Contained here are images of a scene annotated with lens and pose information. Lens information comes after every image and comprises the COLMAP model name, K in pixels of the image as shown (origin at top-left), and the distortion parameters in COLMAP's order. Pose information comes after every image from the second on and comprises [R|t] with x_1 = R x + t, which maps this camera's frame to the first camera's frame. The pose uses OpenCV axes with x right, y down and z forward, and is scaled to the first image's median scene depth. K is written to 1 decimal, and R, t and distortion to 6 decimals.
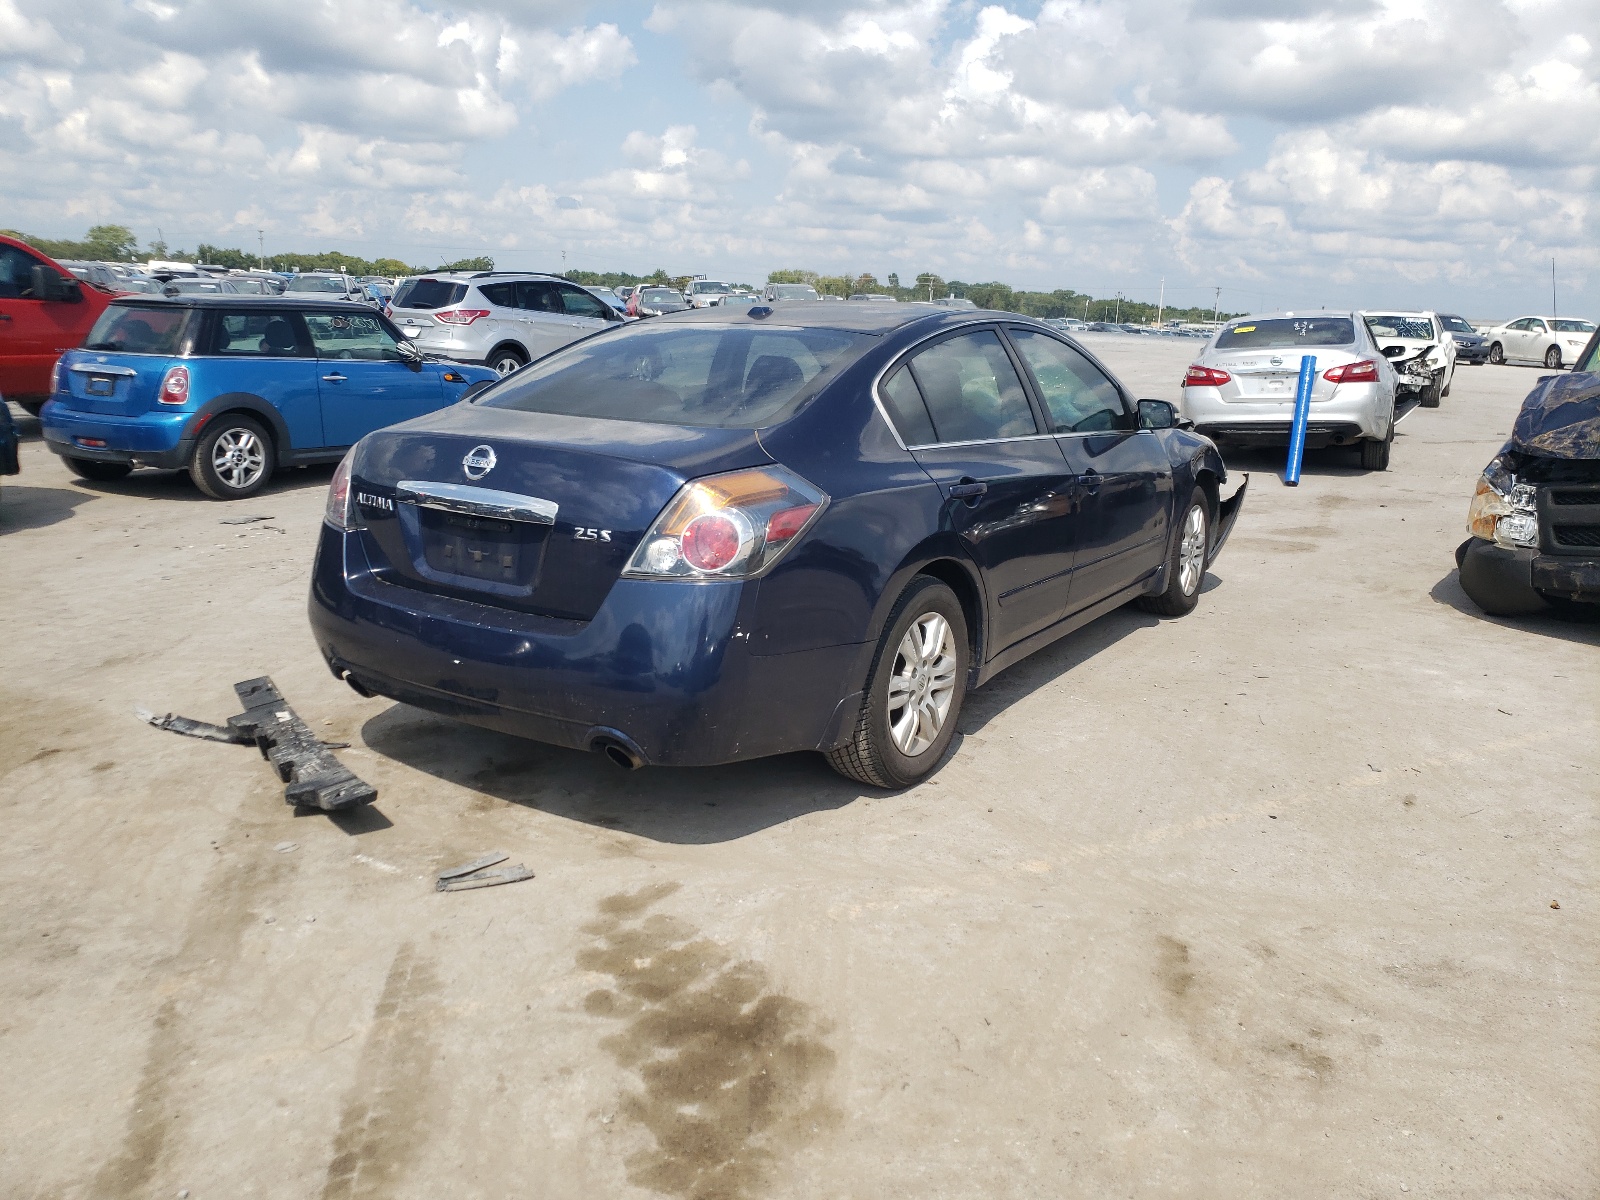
lens RADIAL K [[1233.2, 0, 776.6], [0, 1233.2, 598.5], [0, 0, 1]] dist [0.005529, 0.003825]
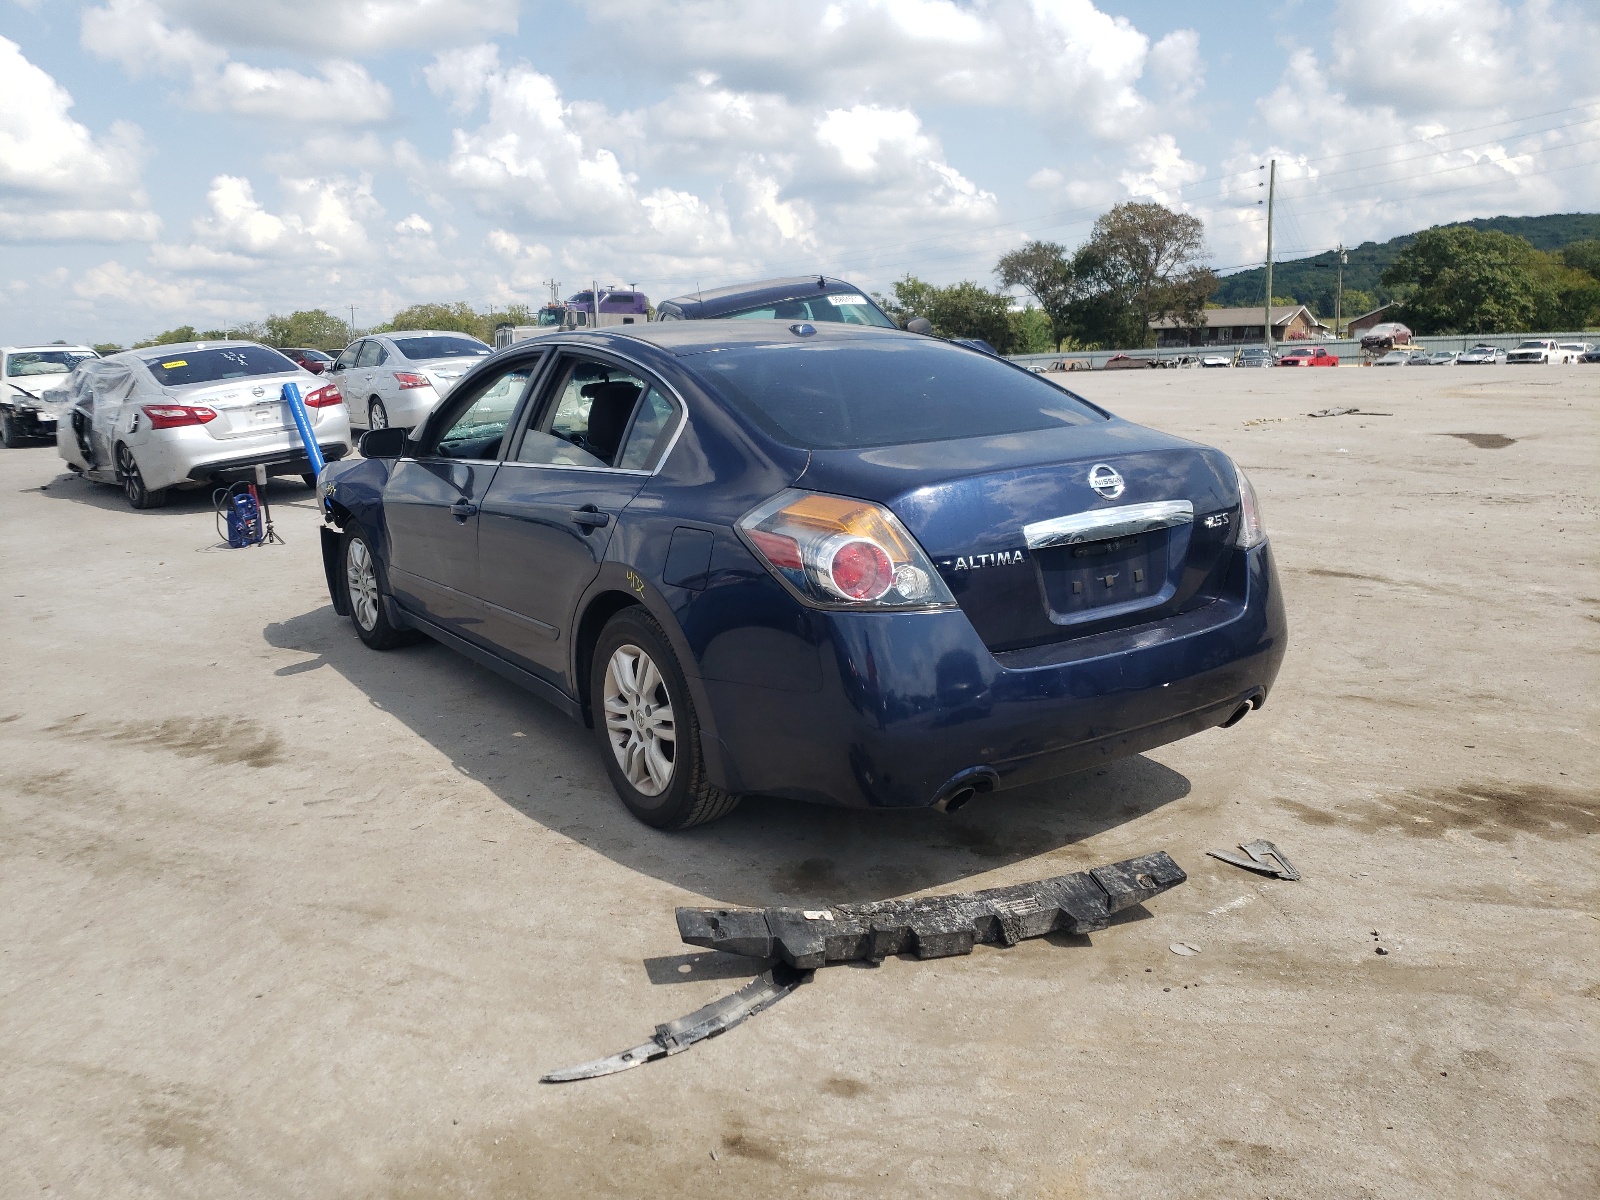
lens RADIAL K [[1233.2, 0, 776.6], [0, 1233.2, 598.5], [0, 0, 1]] dist [0.005529, 0.003825]
pose [[0.407231, -0.236799, 0.882093, -1.397756], [0.260435, 0.955814, 0.136356, -0.258468], [-0.875406, 0.174199, 0.450908, 0.938046]]
